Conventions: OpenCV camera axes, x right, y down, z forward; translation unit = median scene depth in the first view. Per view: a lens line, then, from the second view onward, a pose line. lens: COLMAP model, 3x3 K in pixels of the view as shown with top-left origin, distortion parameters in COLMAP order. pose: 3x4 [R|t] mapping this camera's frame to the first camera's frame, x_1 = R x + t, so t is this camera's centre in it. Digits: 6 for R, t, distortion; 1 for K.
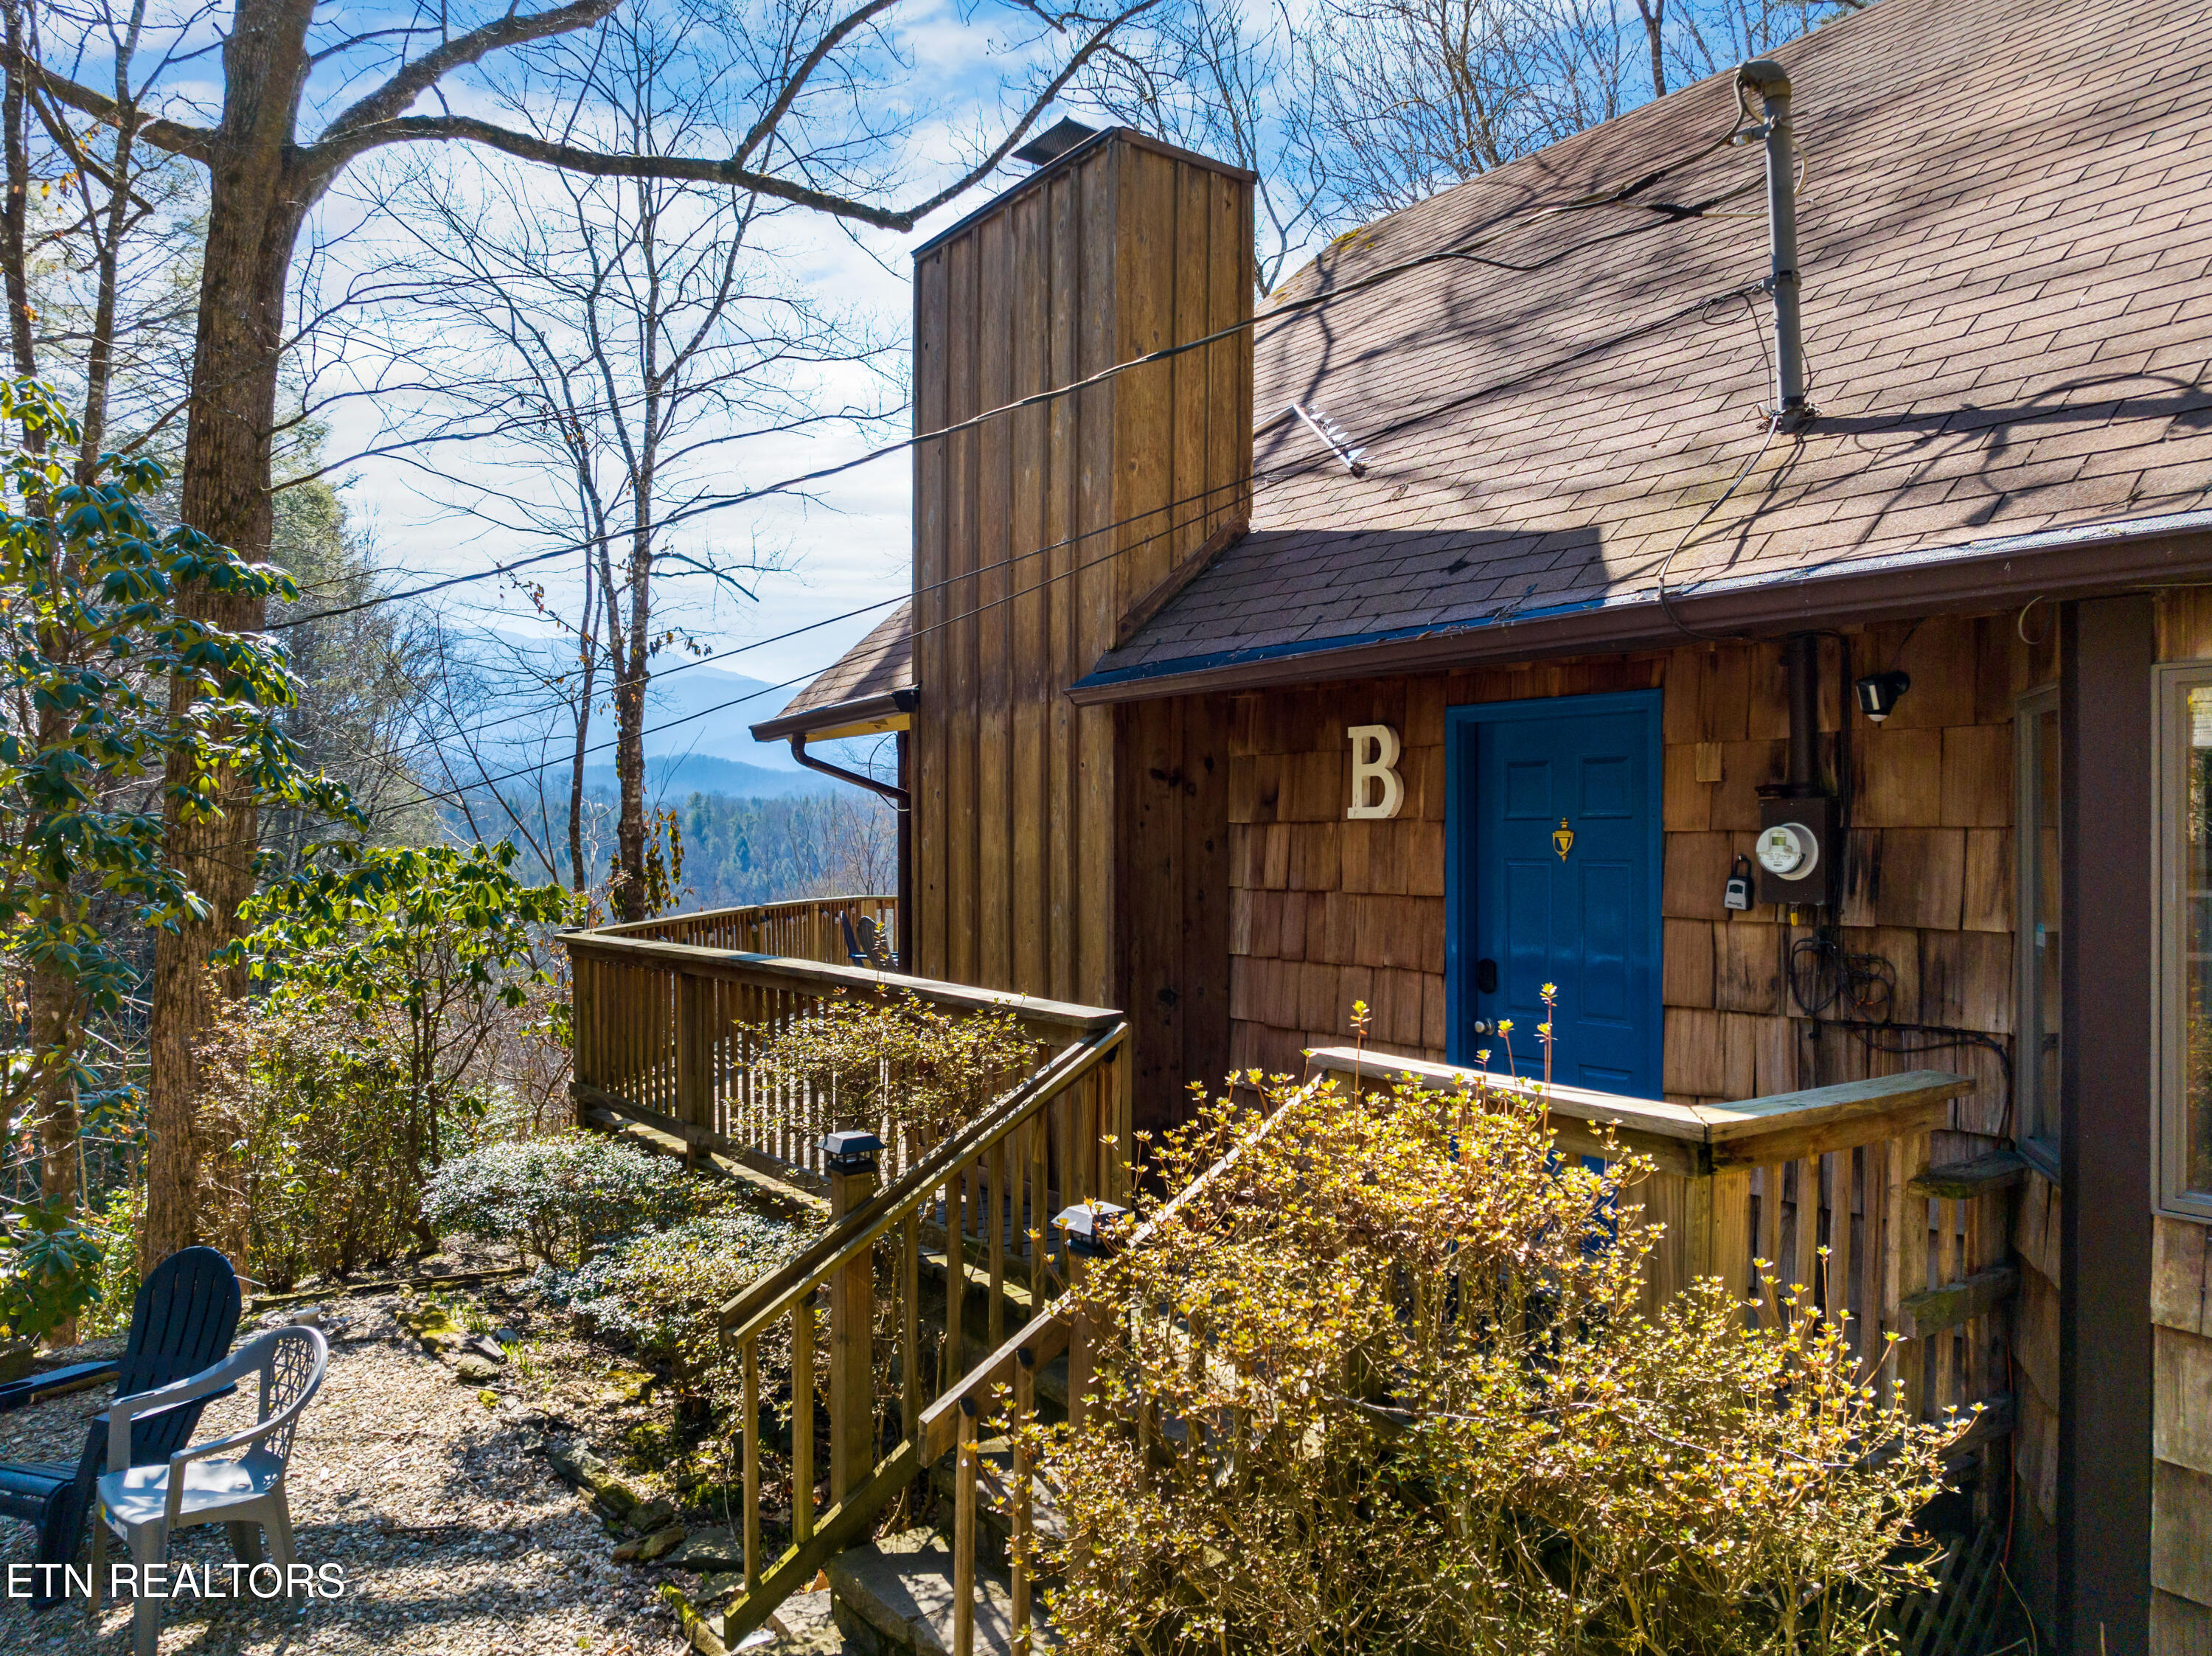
lens RADIAL K [[1524.9, 0, 1122.1], [0, 1524.9, 825.3], [0, 0, 1]] dist [-0.028899, 0.001730]
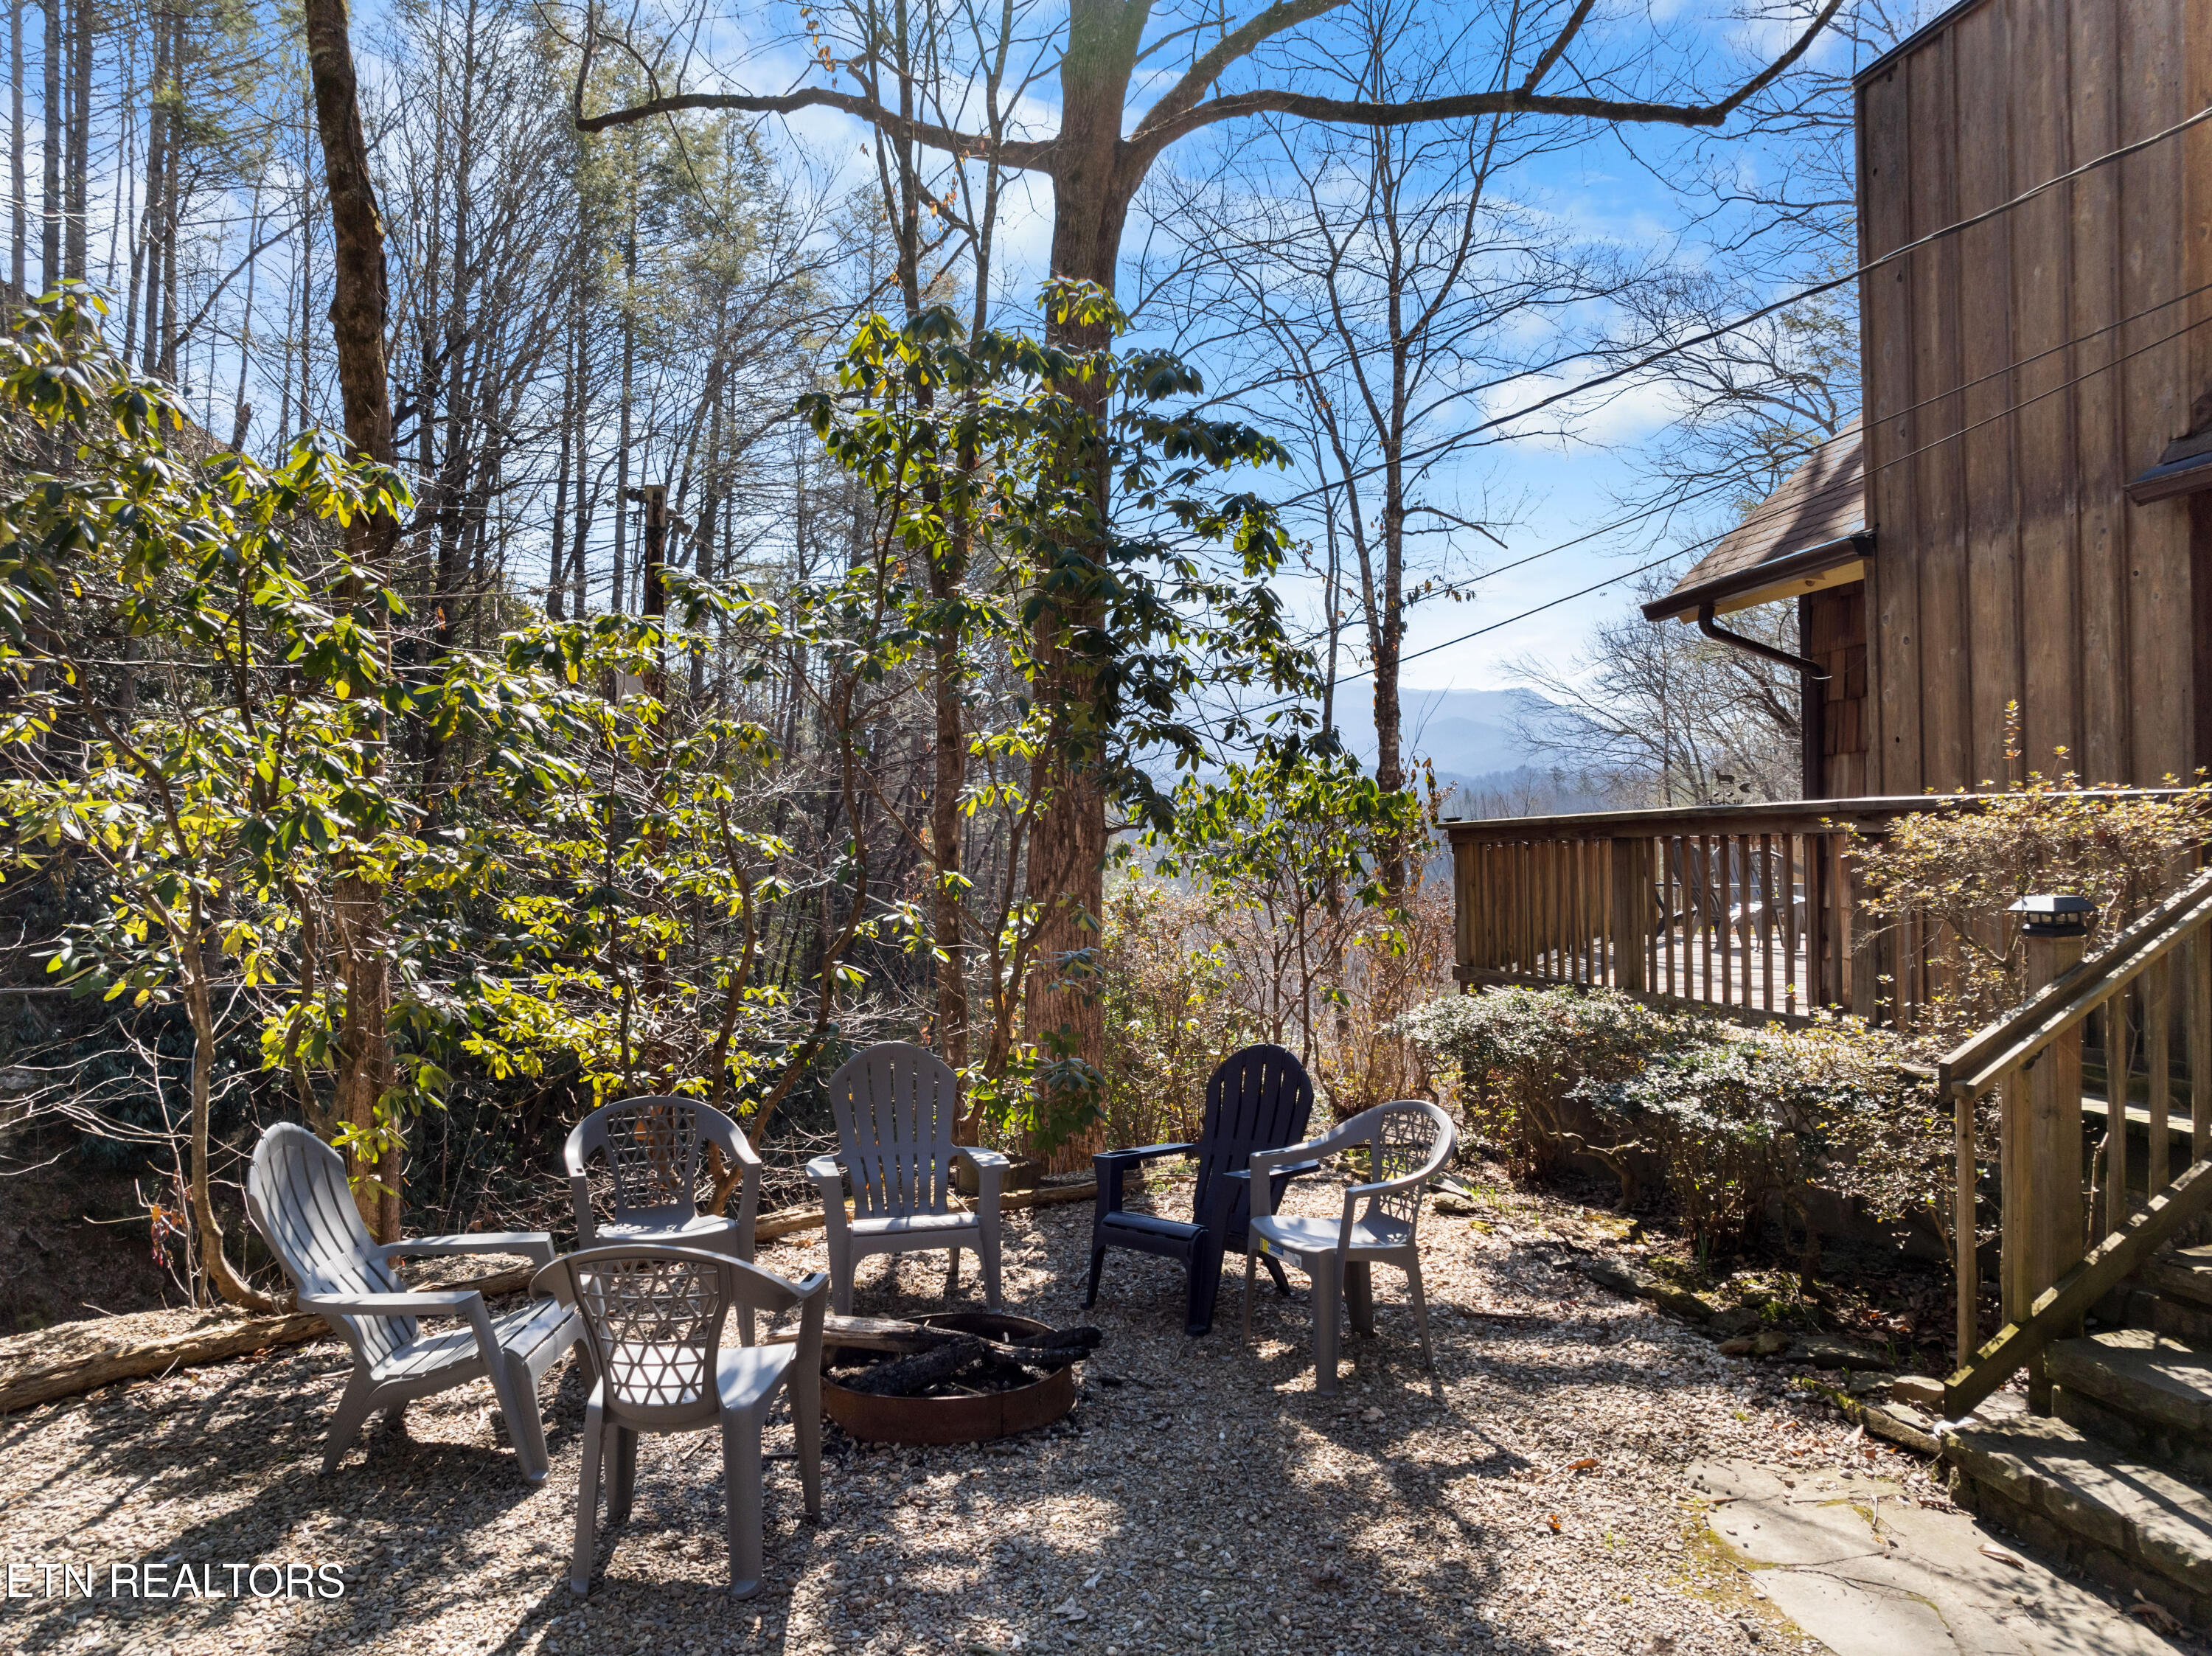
lens RADIAL K [[1524.9, 0, 1166.3], [0, 1524.9, 824.1], [0, 0, 1]] dist [-0.028899, 0.001730]
pose [[0.929668, -0.010623, -0.368245, -0.213382], [0.009163, 0.999942, -0.005713, 0.099549], [0.368284, 0.001937, 0.929711, -0.037213]]
